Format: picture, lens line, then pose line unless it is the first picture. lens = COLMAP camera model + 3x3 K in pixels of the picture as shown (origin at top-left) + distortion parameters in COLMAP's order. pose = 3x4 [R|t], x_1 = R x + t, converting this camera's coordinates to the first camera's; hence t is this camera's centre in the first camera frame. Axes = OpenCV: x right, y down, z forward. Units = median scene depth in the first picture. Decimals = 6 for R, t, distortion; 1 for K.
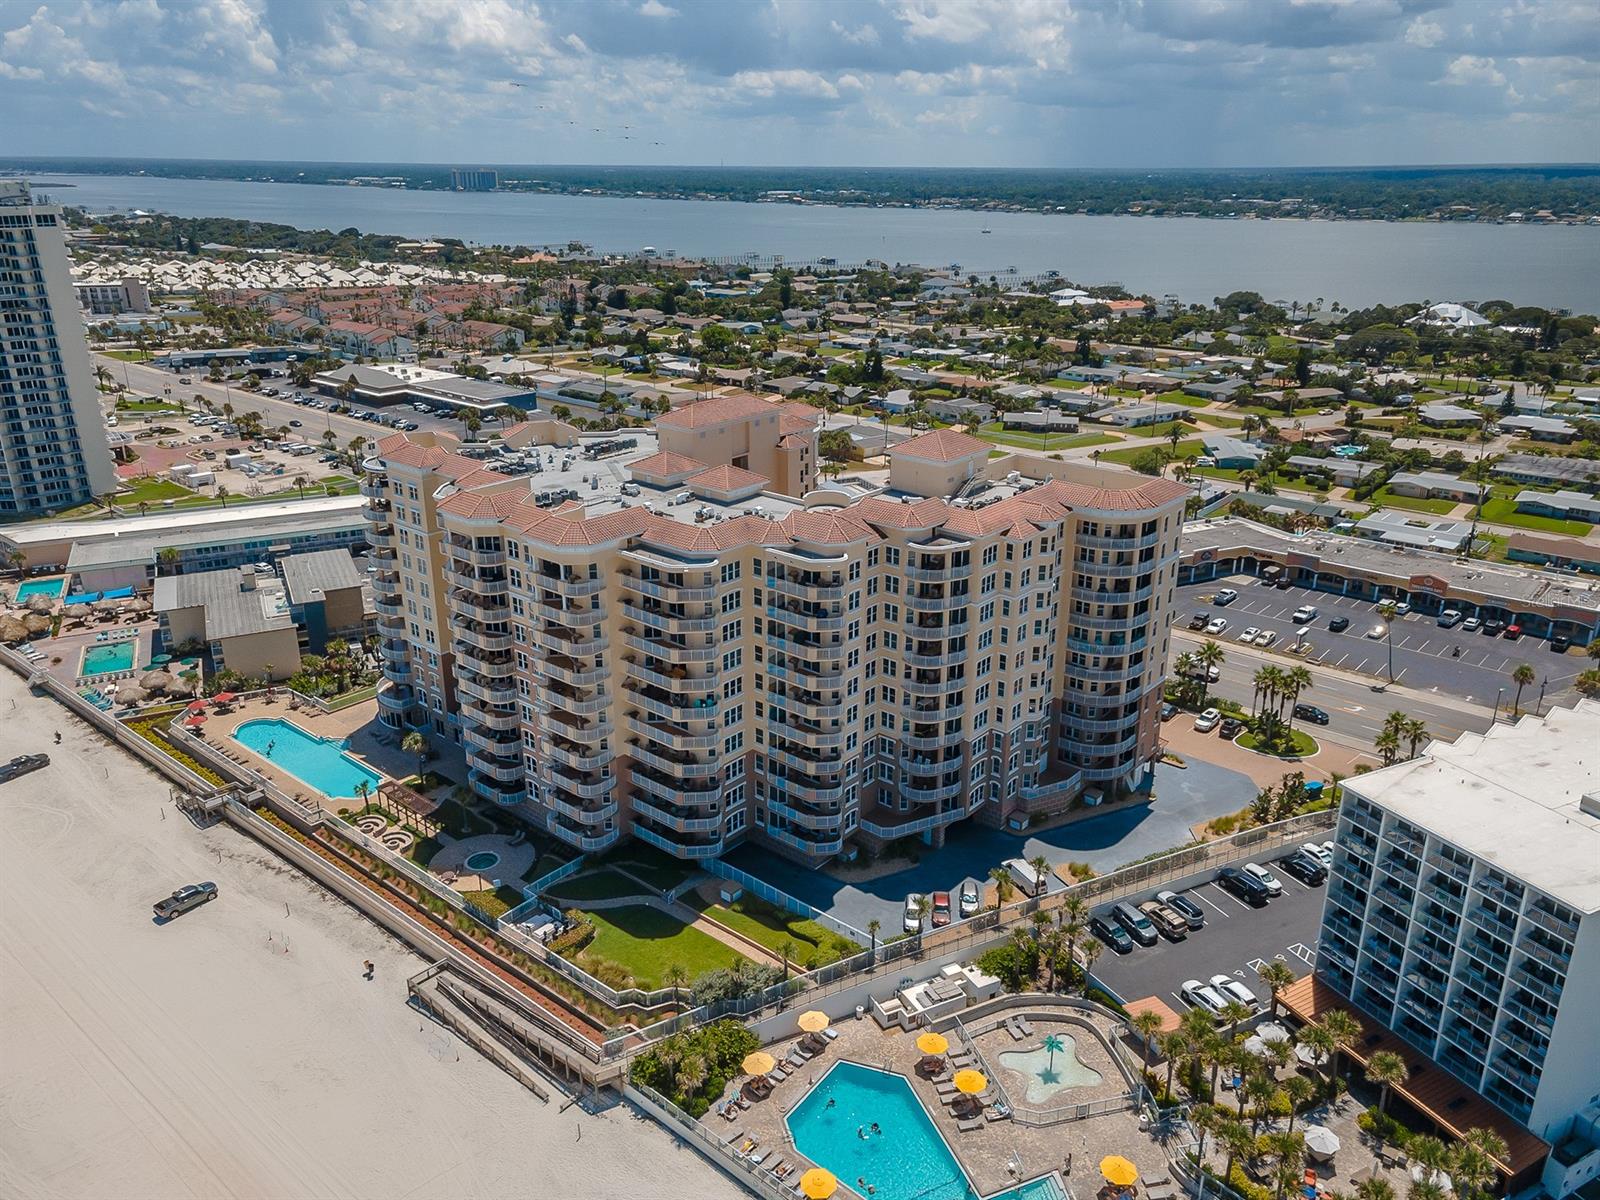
lens RADIAL K [[1189.4, 0, 800.0], [0, 1189.4, 600.0], [0, 0, 1]] dist [0.041575, 0.004217]
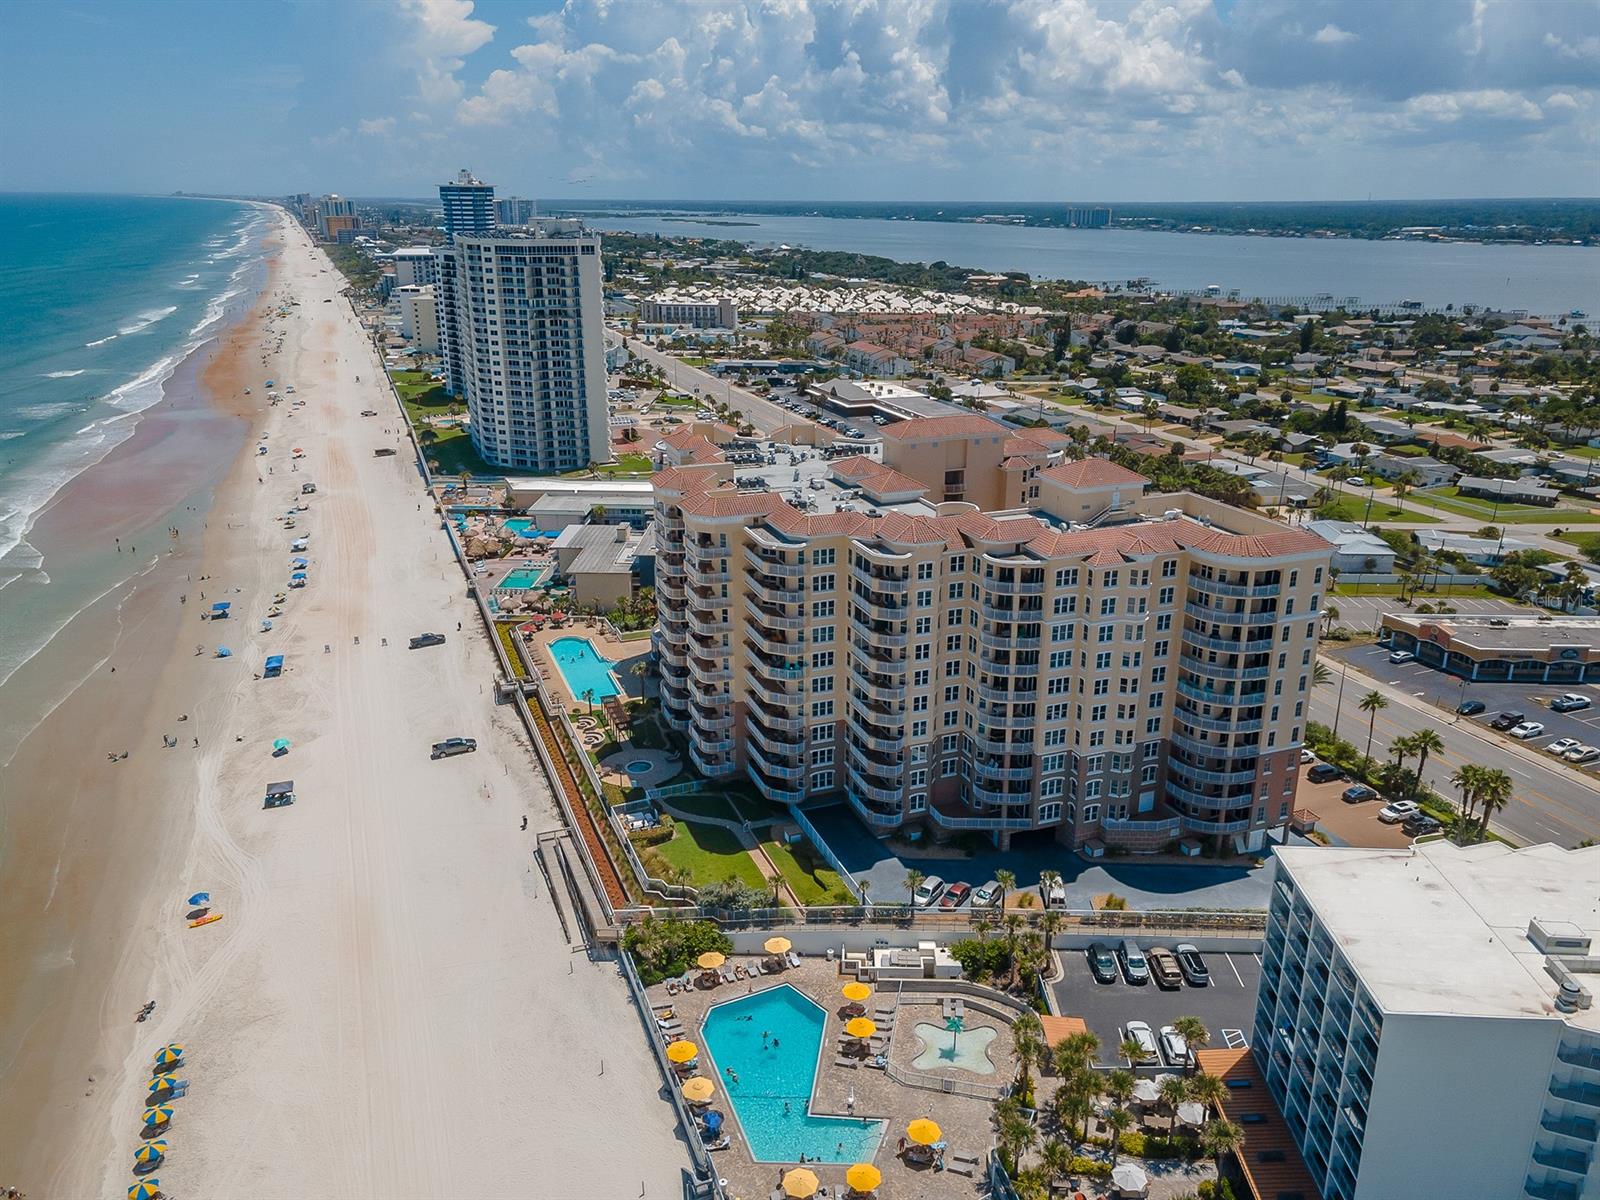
lens RADIAL K [[1173.5, 0, 800.0], [0, 1173.5, 600.0], [0, 0, 1]] dist [0.058130, -0.000939]
pose [[0.882594, 0.153109, -0.444506, 0.320019], [-0.164024, 0.986356, 0.014068, 0.004063], [0.440595, 0.060494, 0.895665, -0.016151]]
